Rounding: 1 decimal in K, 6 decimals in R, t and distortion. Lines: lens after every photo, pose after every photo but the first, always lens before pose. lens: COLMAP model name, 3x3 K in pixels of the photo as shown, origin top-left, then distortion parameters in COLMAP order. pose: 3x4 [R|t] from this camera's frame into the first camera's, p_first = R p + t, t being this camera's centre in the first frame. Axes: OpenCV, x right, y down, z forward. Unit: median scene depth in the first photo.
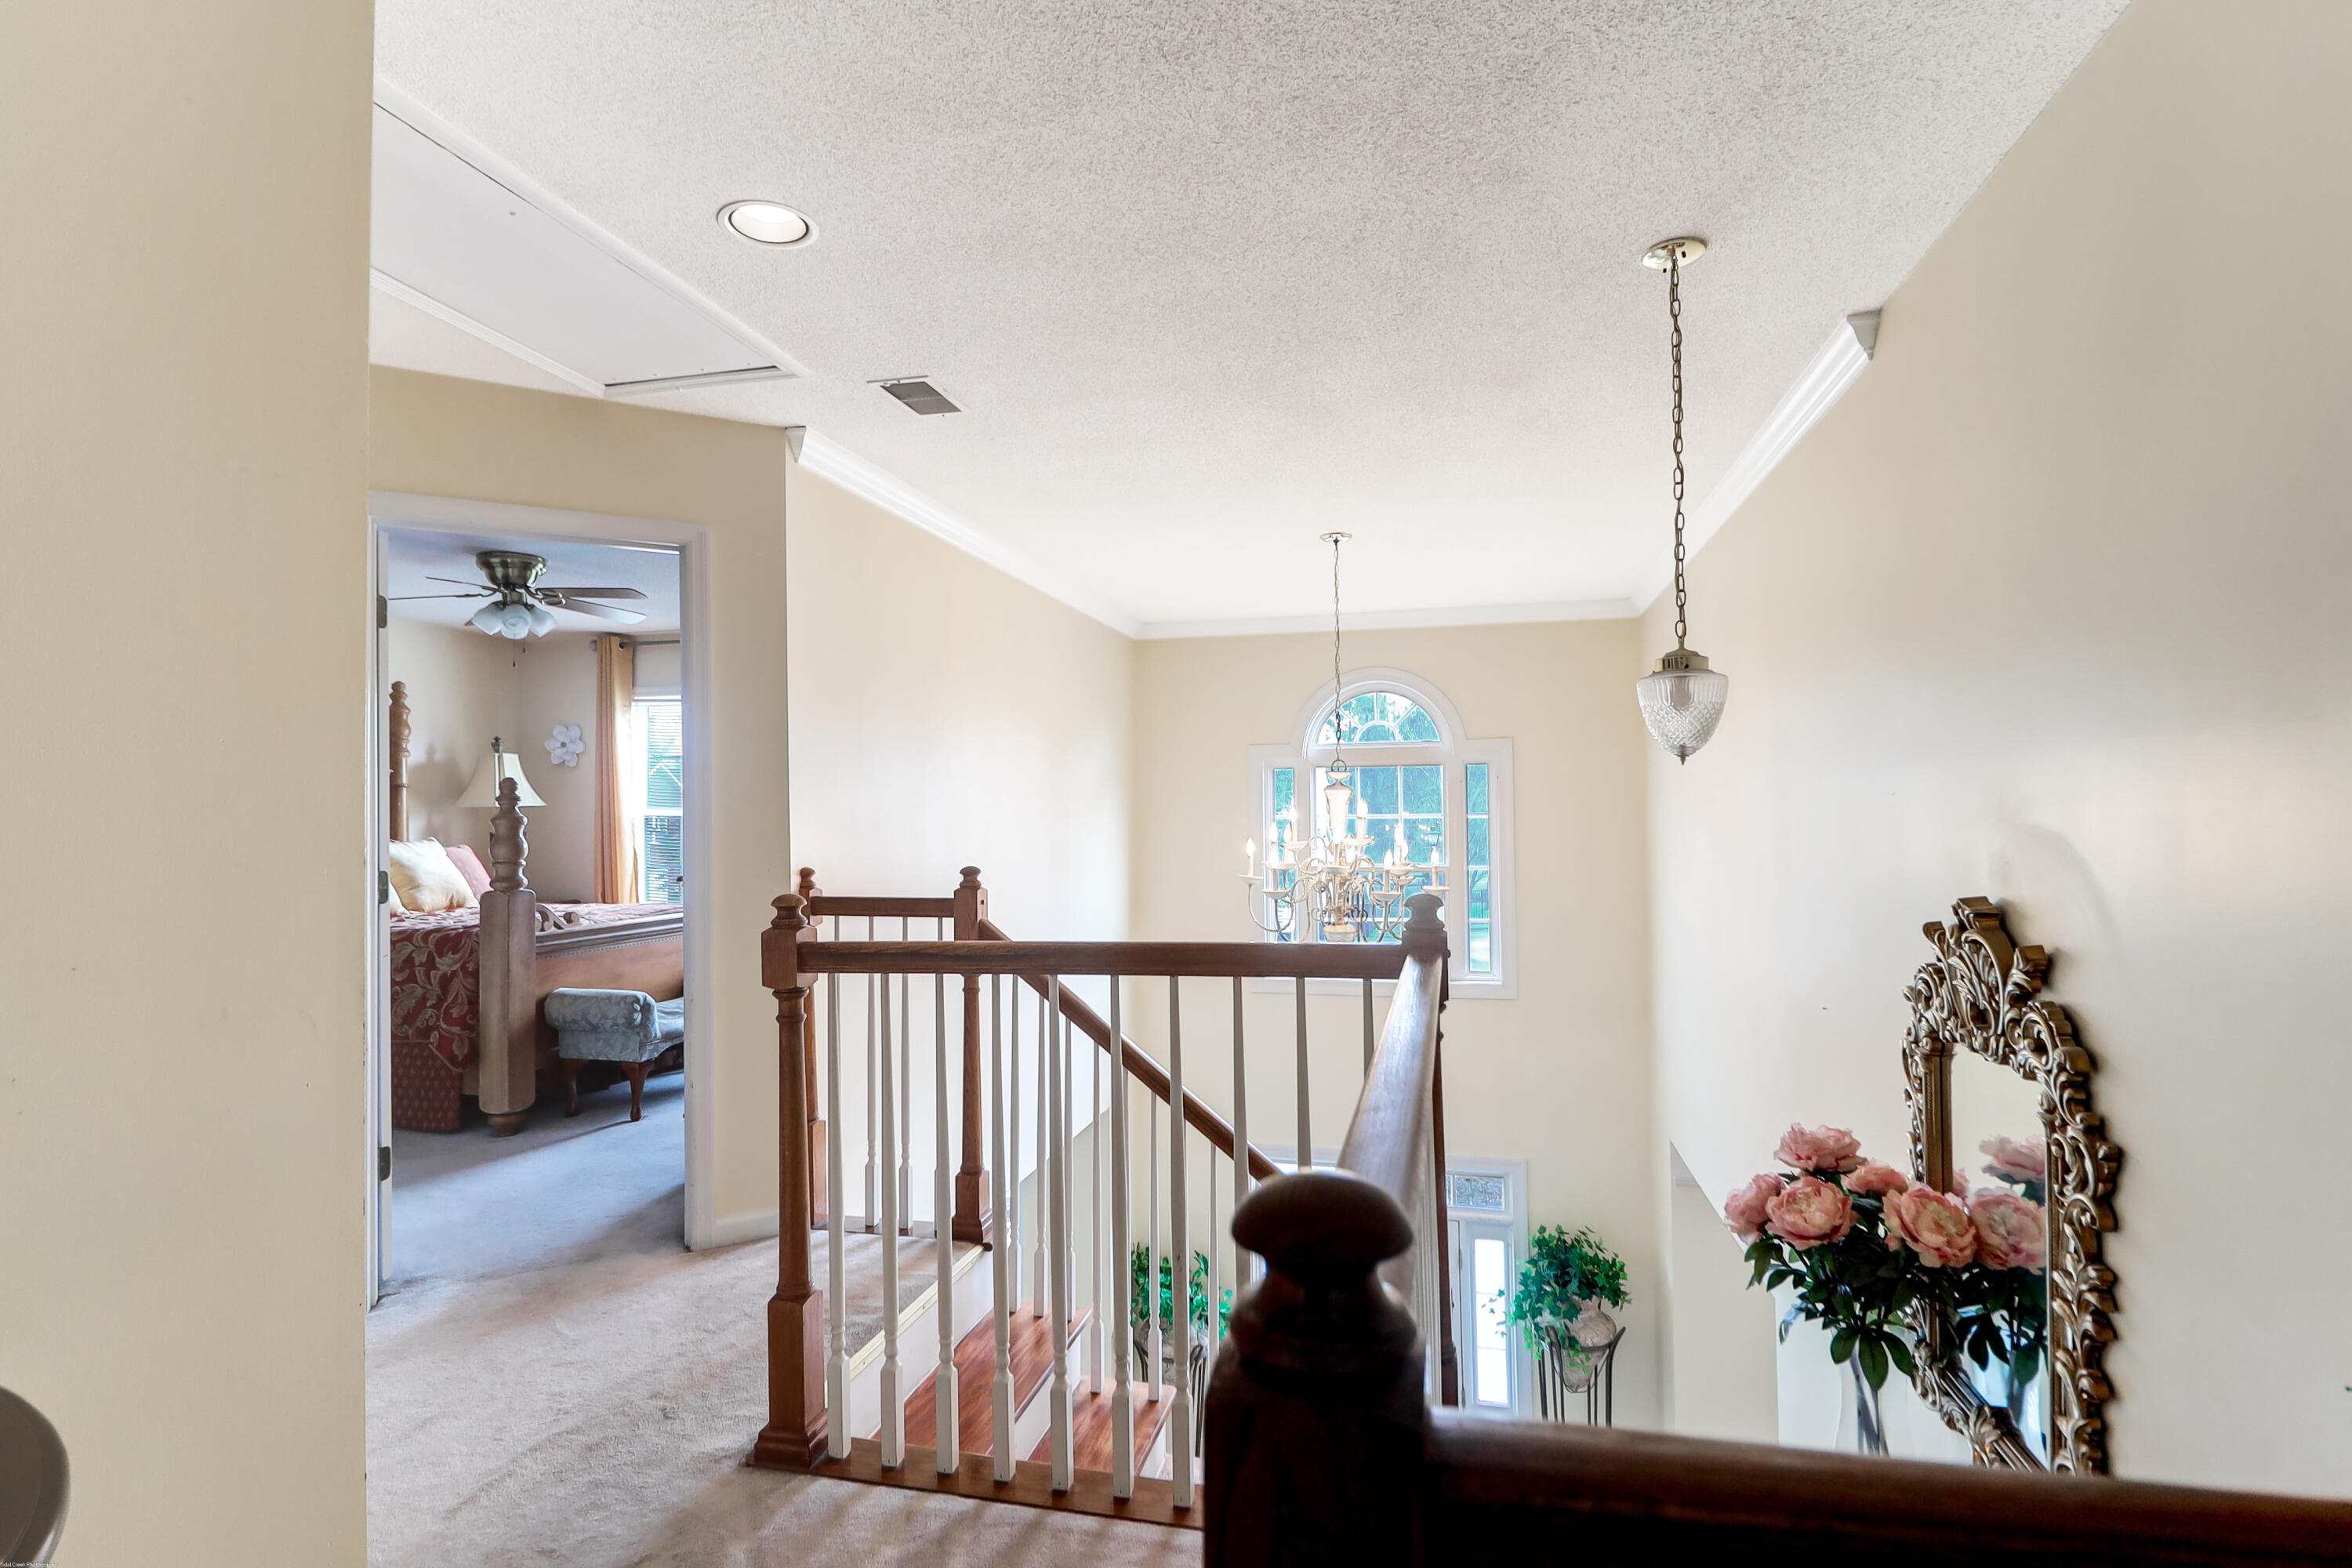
lens RADIAL K [[1177.7, 0, 1176.0], [0, 1177.7, 784.0], [0, 0, 1]] dist [0.020823, -0.015697]
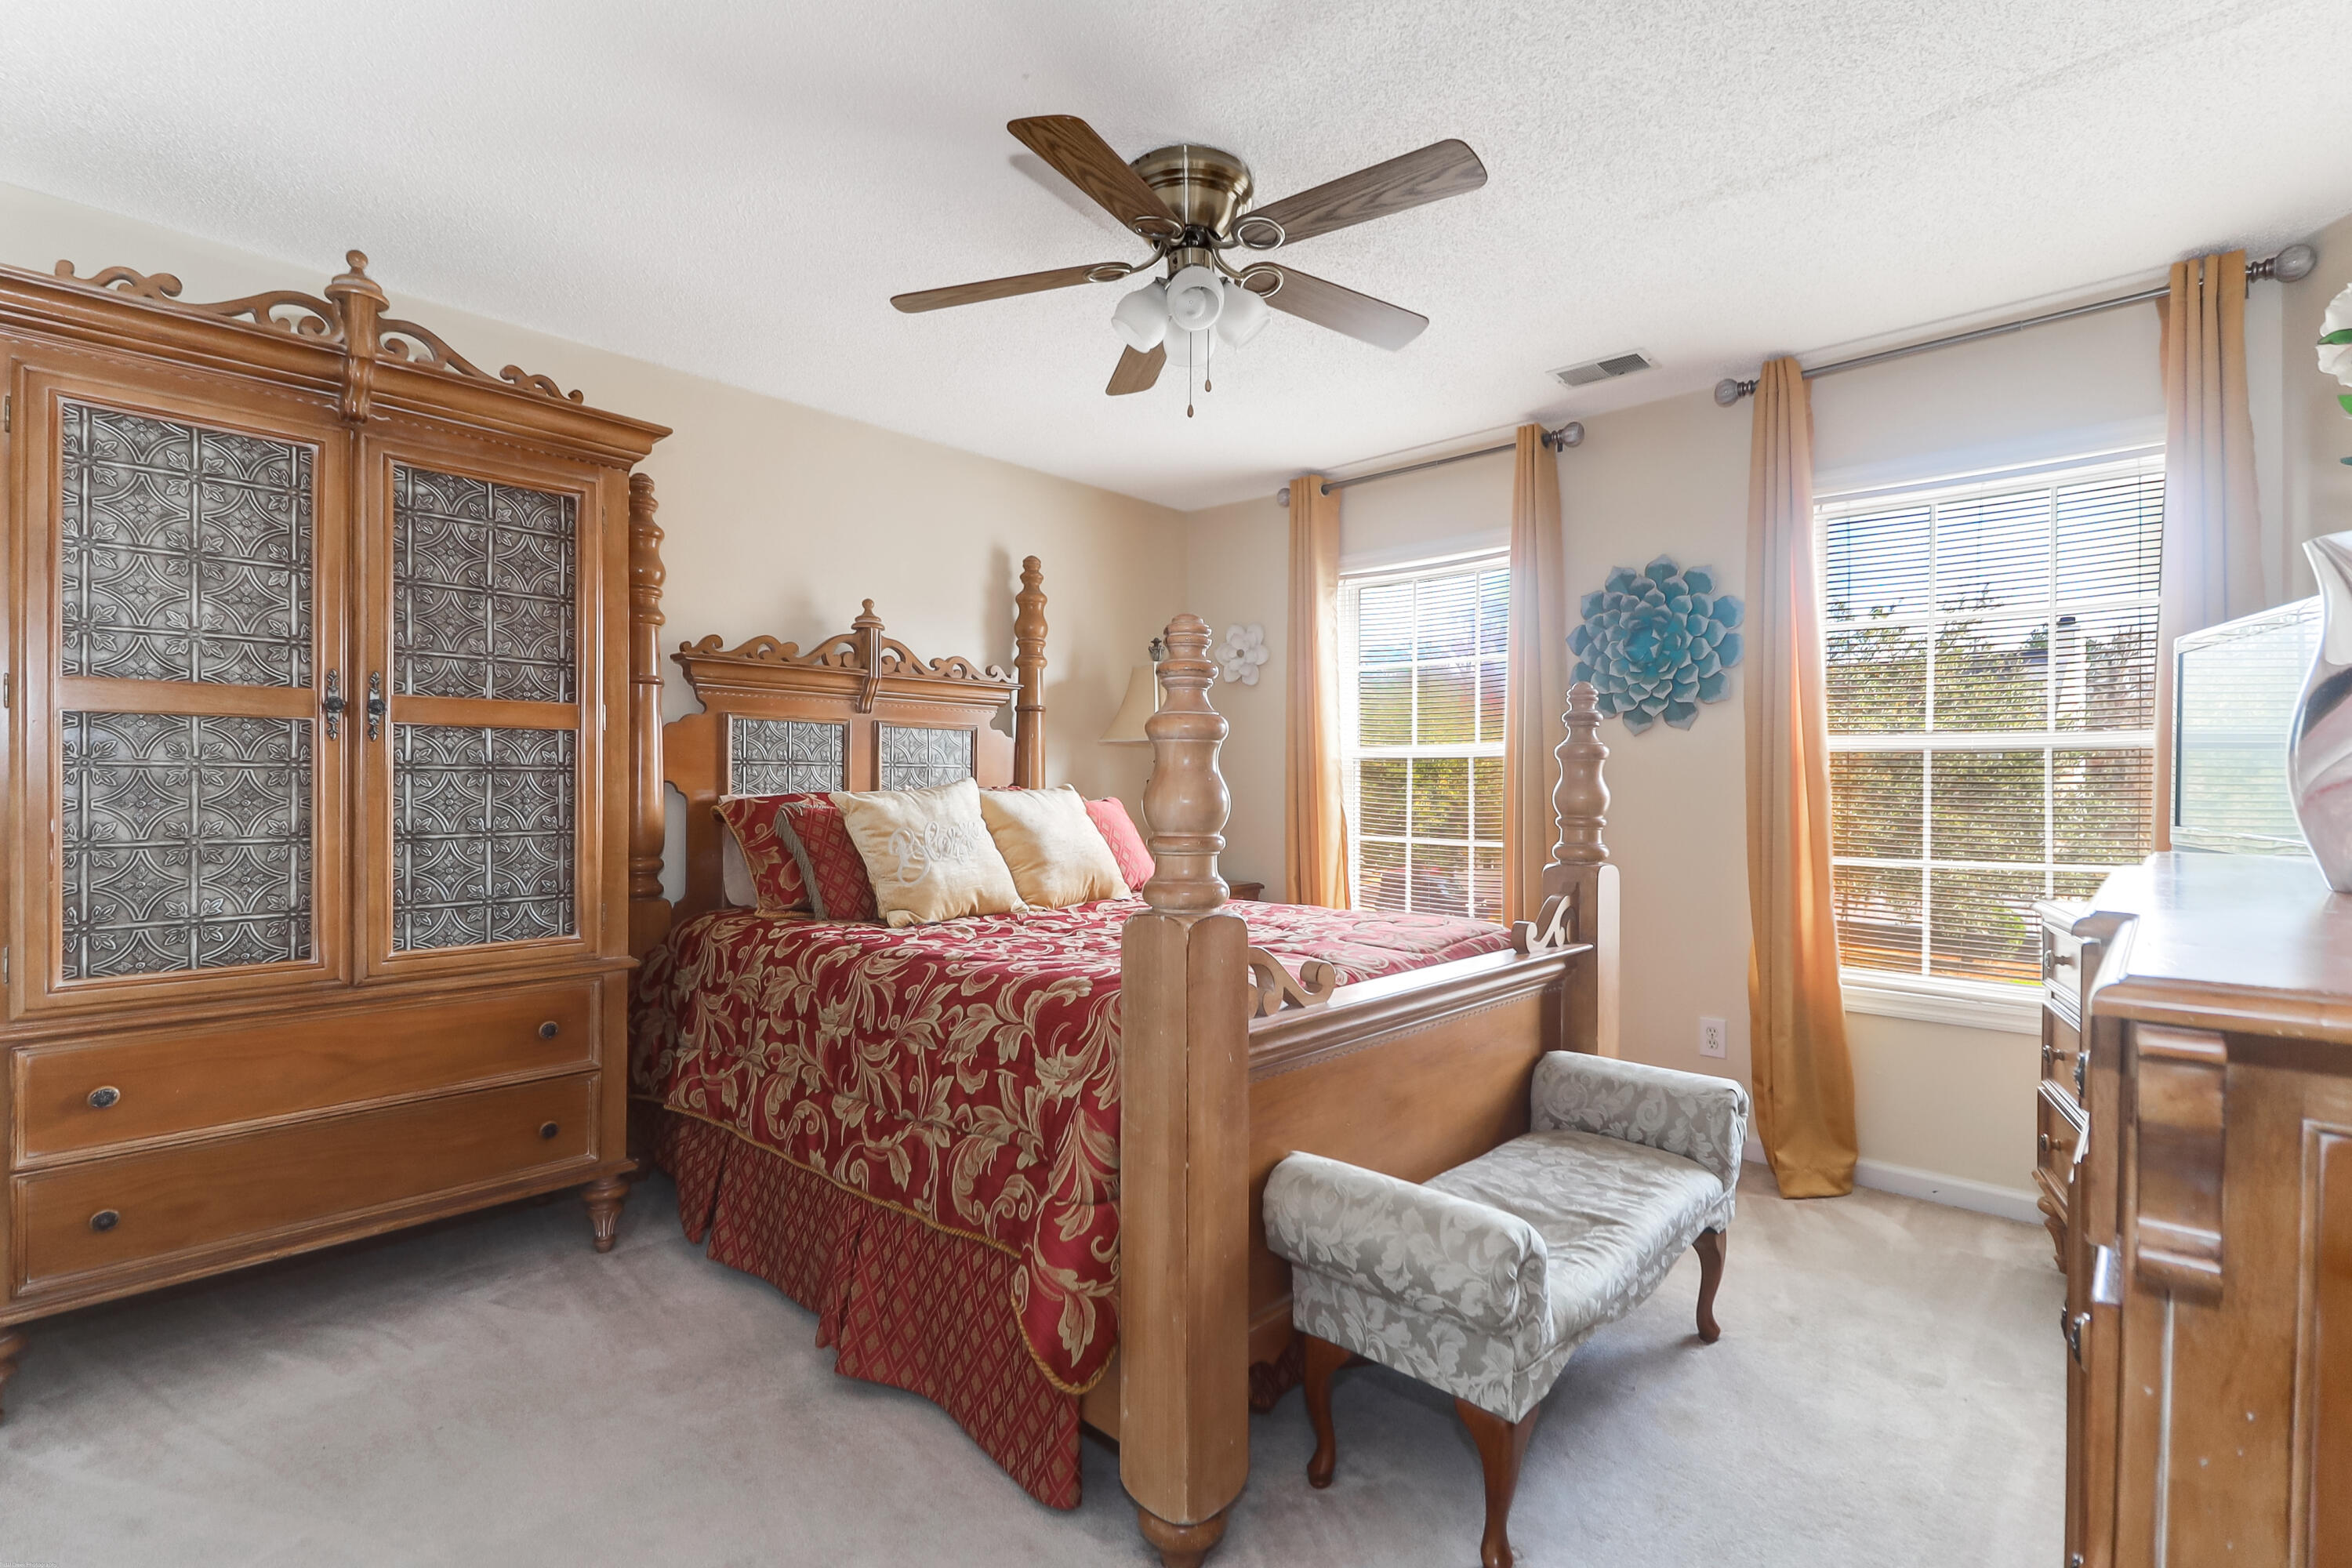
lens RADIAL K [[1084.0, 0, 1176.0], [0, 1084.0, 784.0], [0, 0, 1]] dist [0.016822, -0.011145]
pose [[0.877704, 0.014592, -0.478982, -0.308275], [-0.001515, 0.999616, 0.027677, 0.030051], [0.479202, -0.023566, 0.877388, 0.533704]]
